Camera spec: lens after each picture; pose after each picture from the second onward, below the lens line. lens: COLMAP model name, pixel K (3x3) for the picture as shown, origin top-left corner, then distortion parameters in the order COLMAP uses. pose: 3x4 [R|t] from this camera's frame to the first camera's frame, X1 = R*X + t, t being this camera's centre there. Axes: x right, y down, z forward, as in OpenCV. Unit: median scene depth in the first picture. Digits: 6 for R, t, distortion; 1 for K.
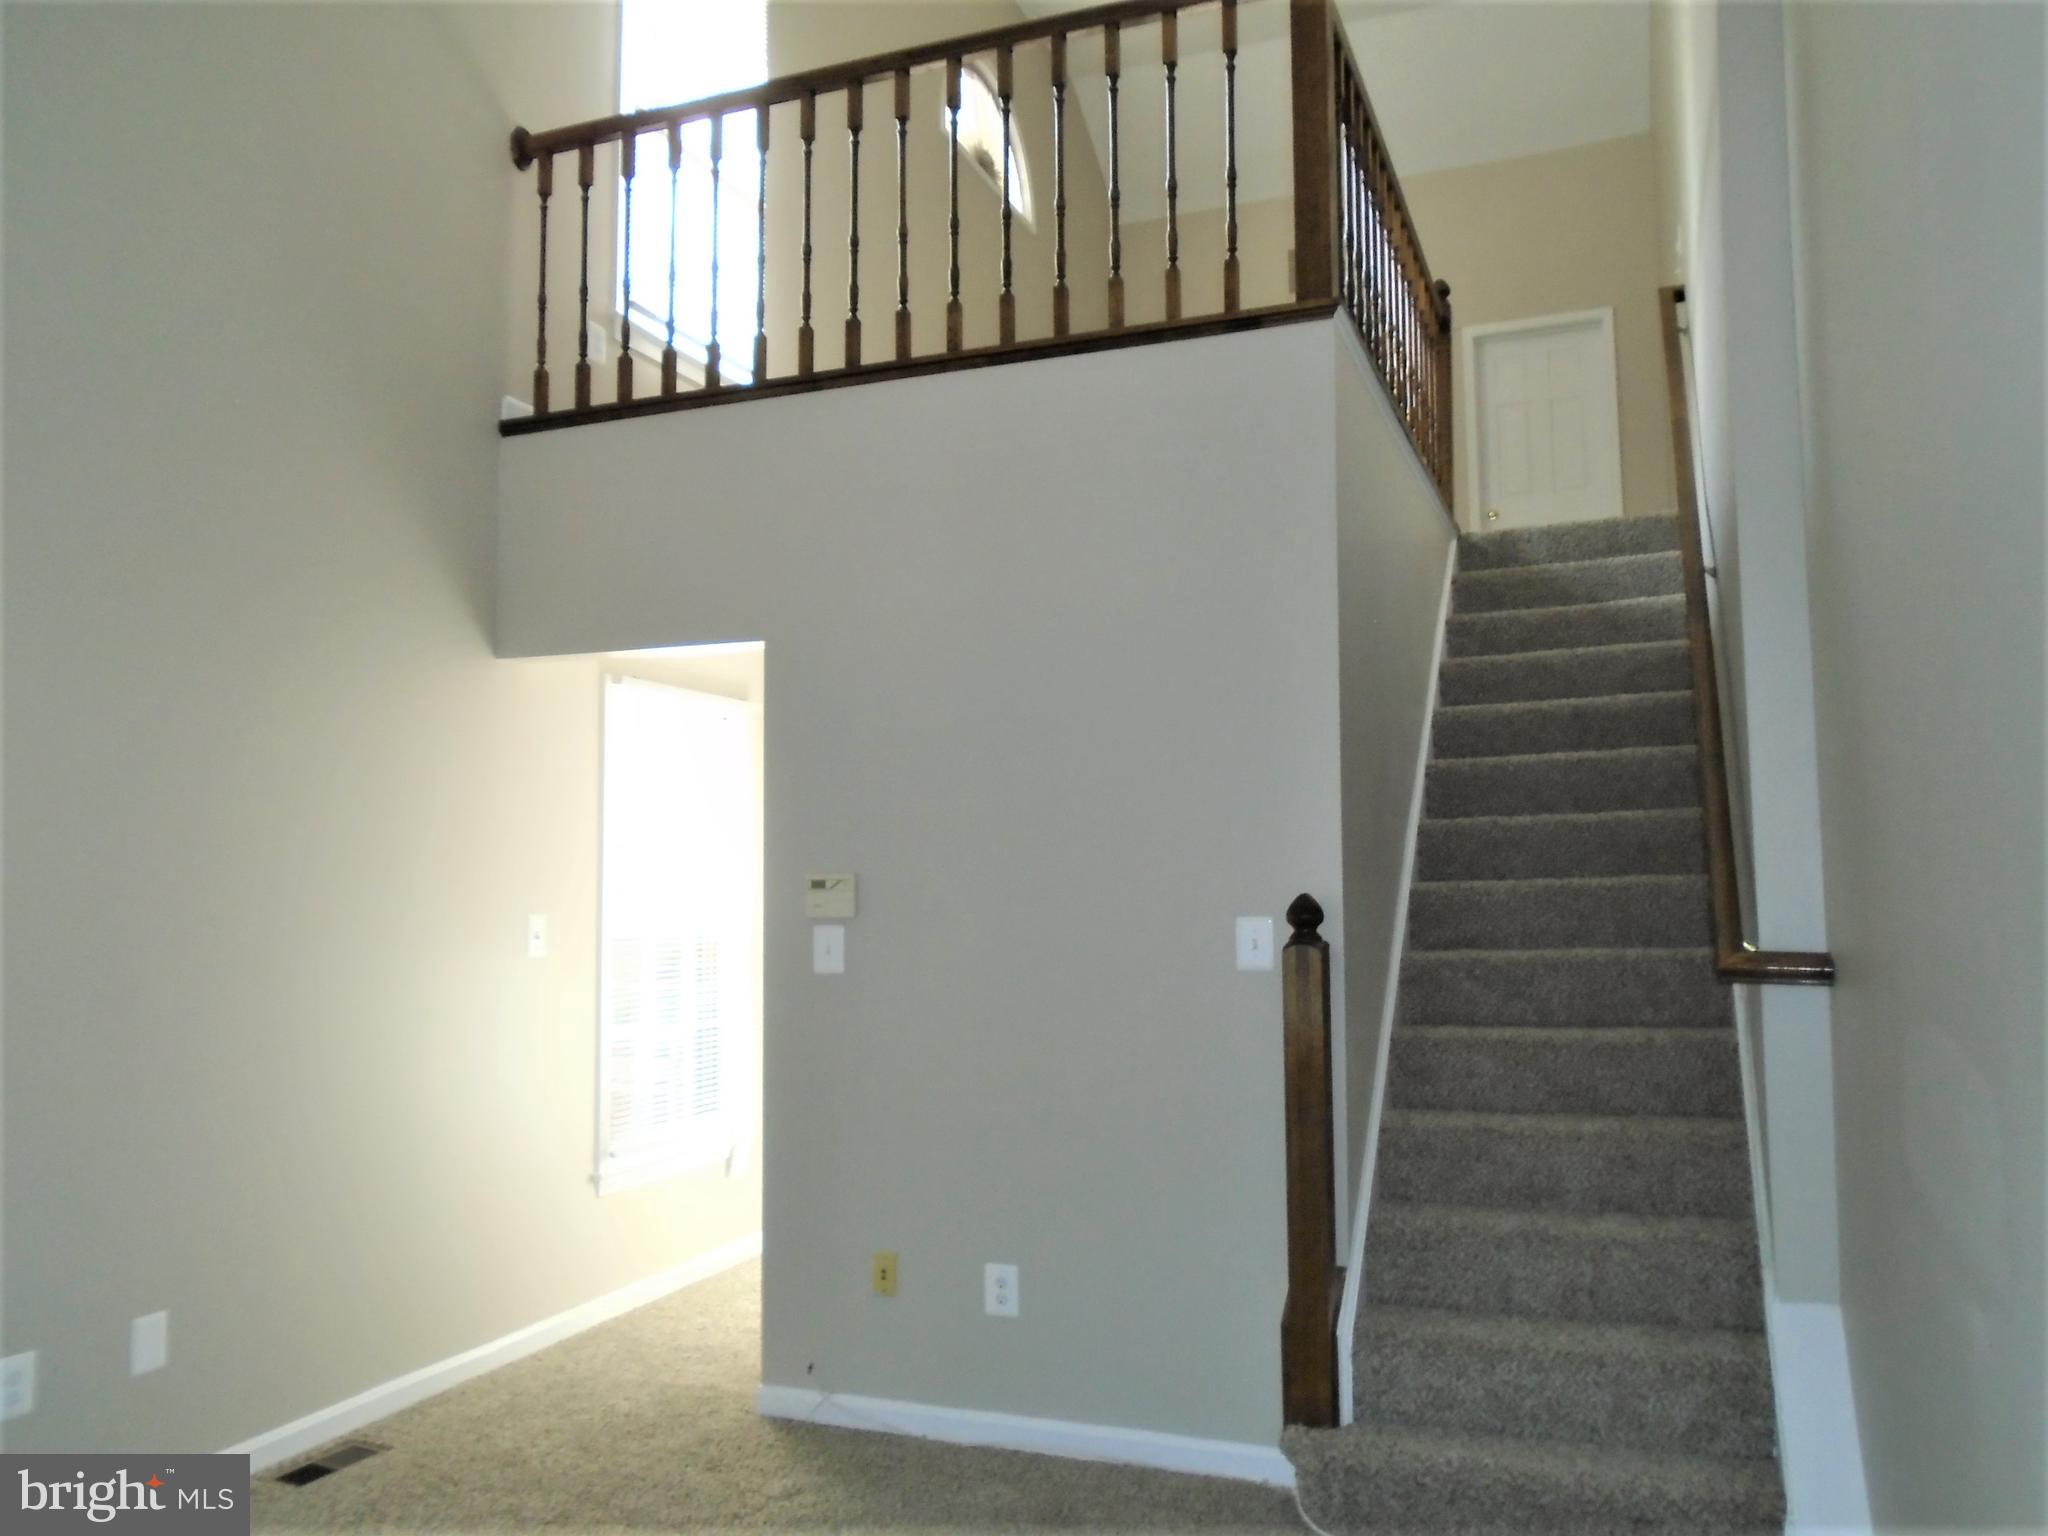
lens RADIAL K [[1550.5, 0, 1017.1], [0, 1550.5, 761.7], [0, 0, 1]] dist [-0.030522, 0.016680]
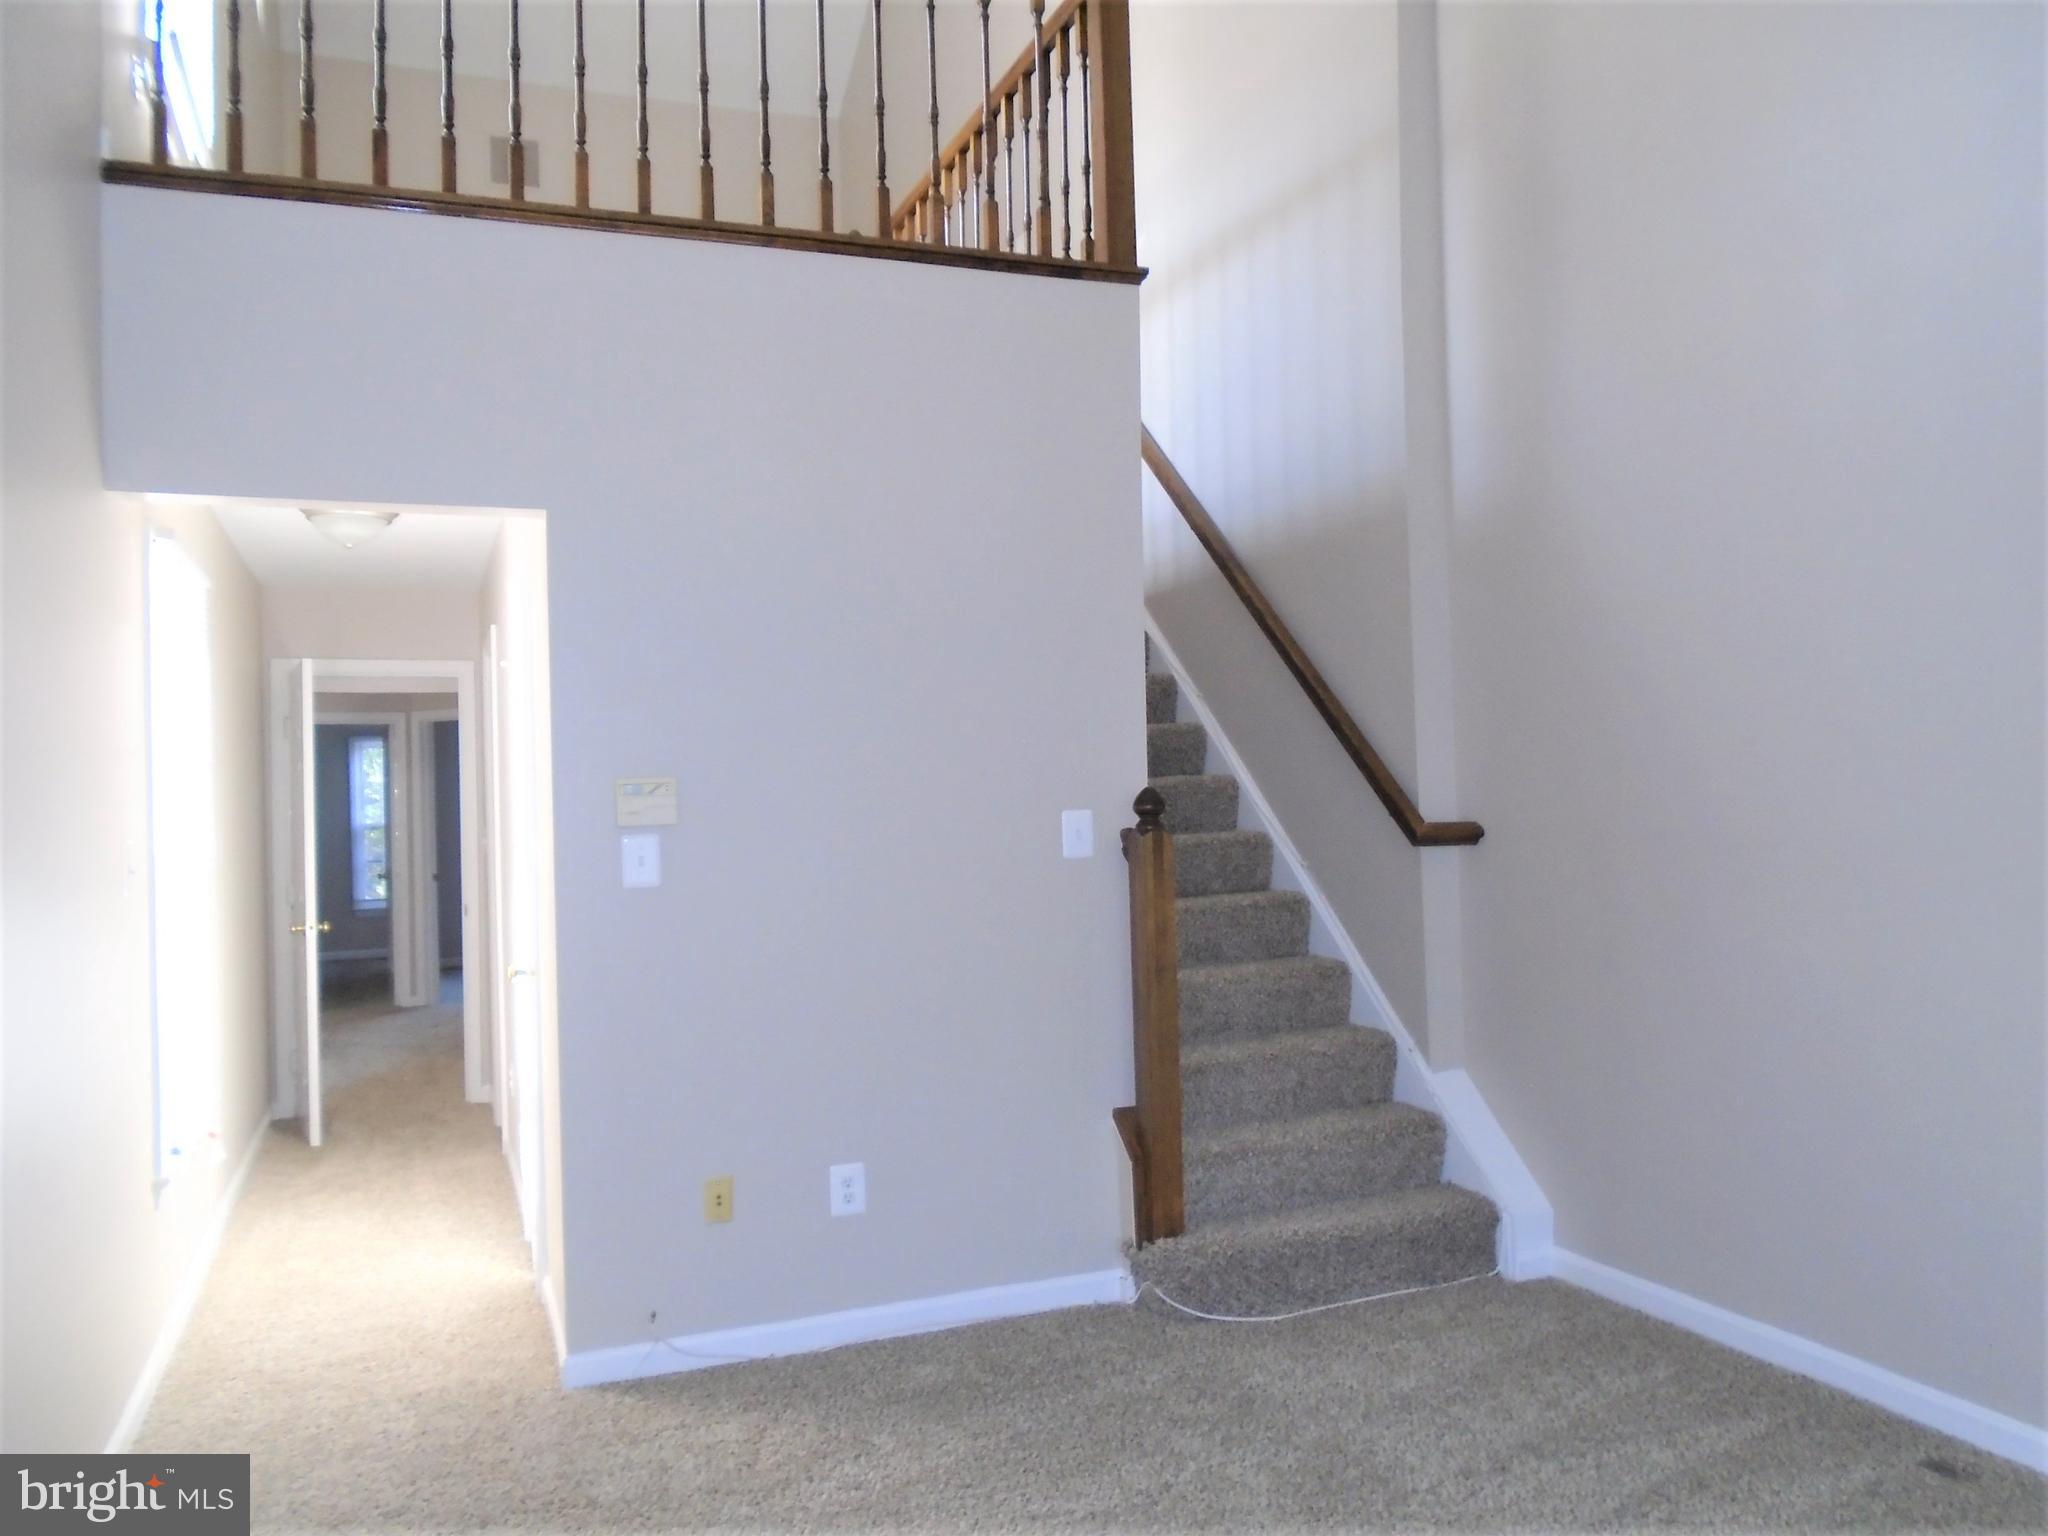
lens RADIAL K [[1550.5, 0, 1017.1], [0, 1550.5, 761.7], [0, 0, 1]] dist [-0.030522, 0.016680]
pose [[0.727348, 0.001707, 0.686267, -0.584442], [-0.029260, 0.999165, 0.028526, 0.031557], [-0.685645, -0.040829, 0.726790, 0.196324]]
